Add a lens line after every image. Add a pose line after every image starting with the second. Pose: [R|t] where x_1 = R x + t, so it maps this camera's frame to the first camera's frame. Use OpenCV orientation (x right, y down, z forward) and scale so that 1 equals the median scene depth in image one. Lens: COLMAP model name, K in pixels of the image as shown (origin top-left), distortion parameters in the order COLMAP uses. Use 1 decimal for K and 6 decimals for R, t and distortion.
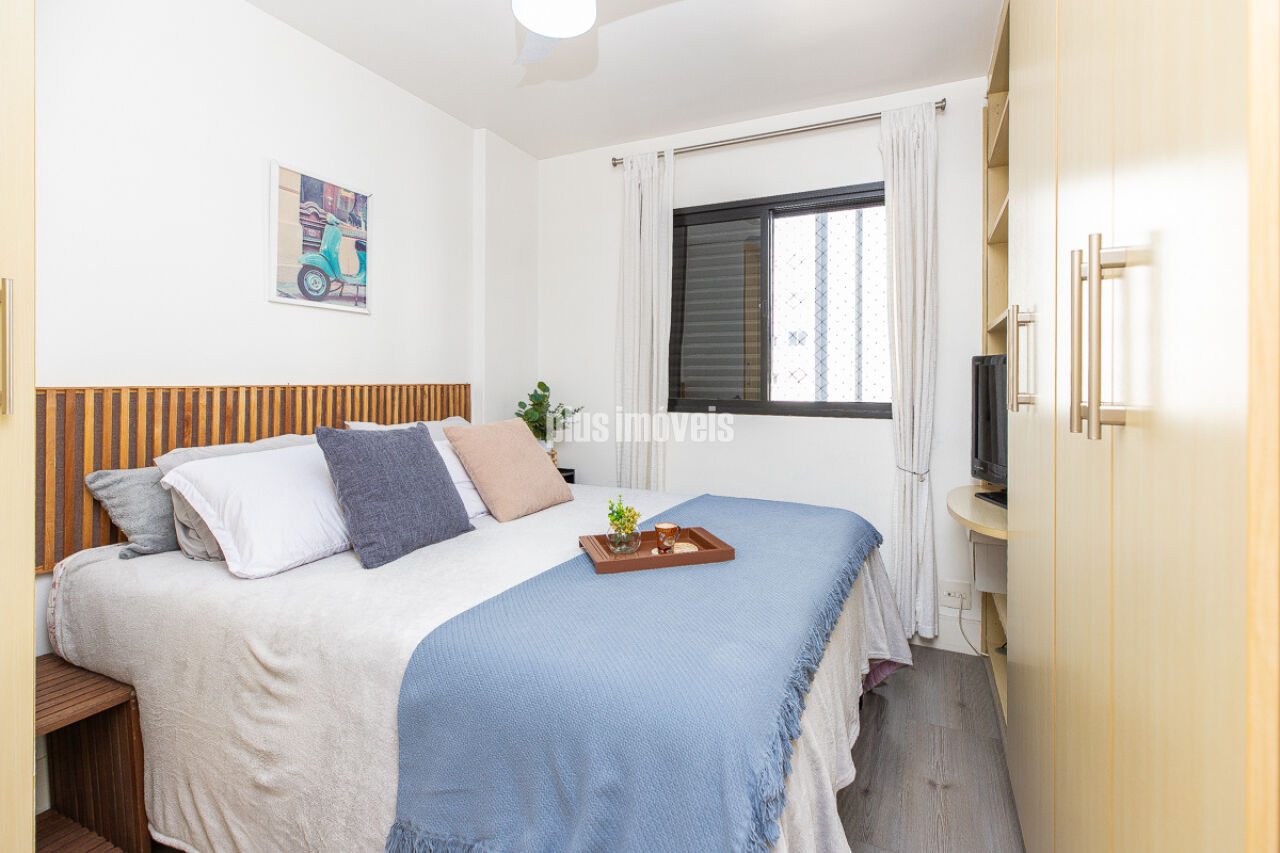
lens RADIAL K [[577.6, 0, 635.6], [0, 577.6, 379.5], [0, 0, 1]] dist [0.003615, 0.000171]
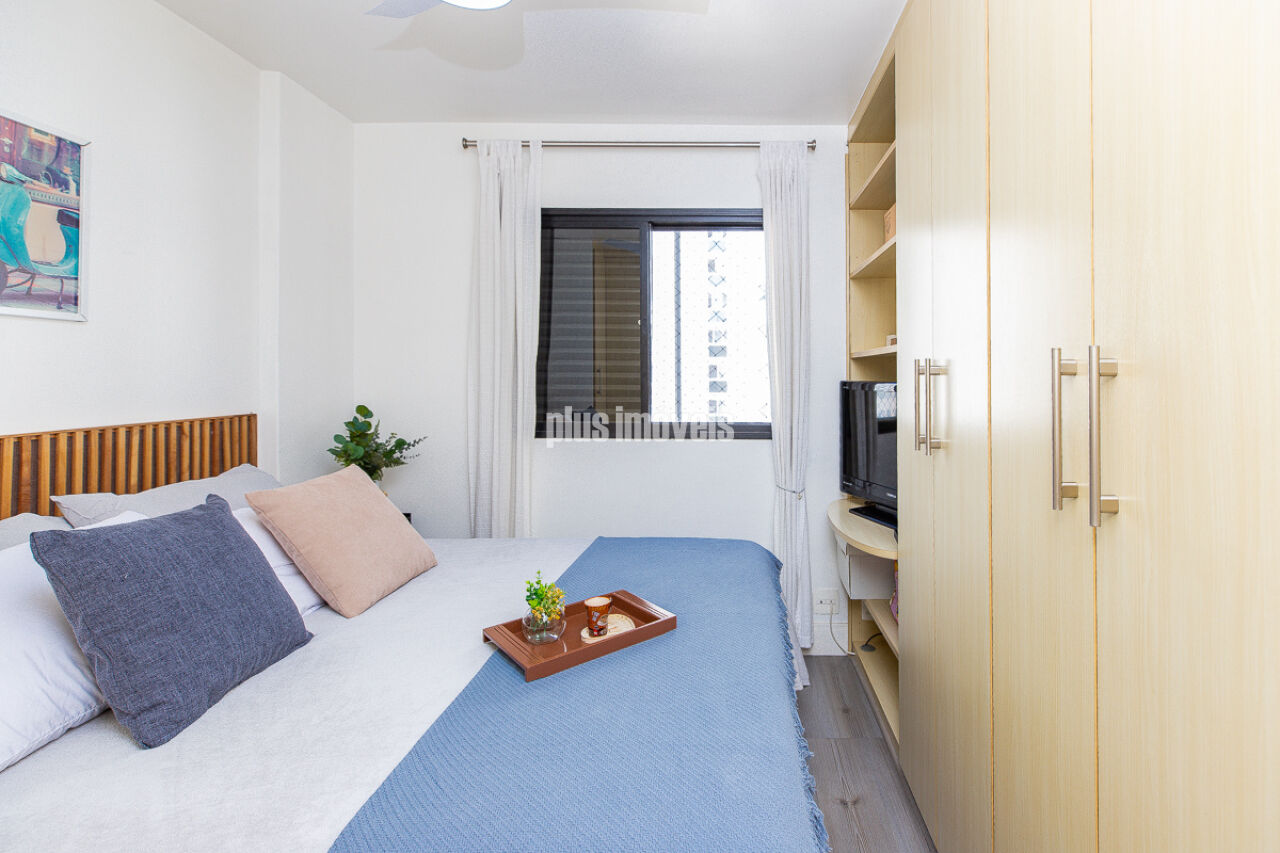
lens RADIAL K [[605.1, 0, 723.5], [0, 605.1, 370.6], [0, 0, 1]] dist [0.002994, -0.000036]
pose [[0.905081, -0.001997, 0.425235, -0.098541], [0.005042, 0.999969, -0.006036, -0.051928], [-0.425210, 0.007607, 0.905063, 0.060884]]
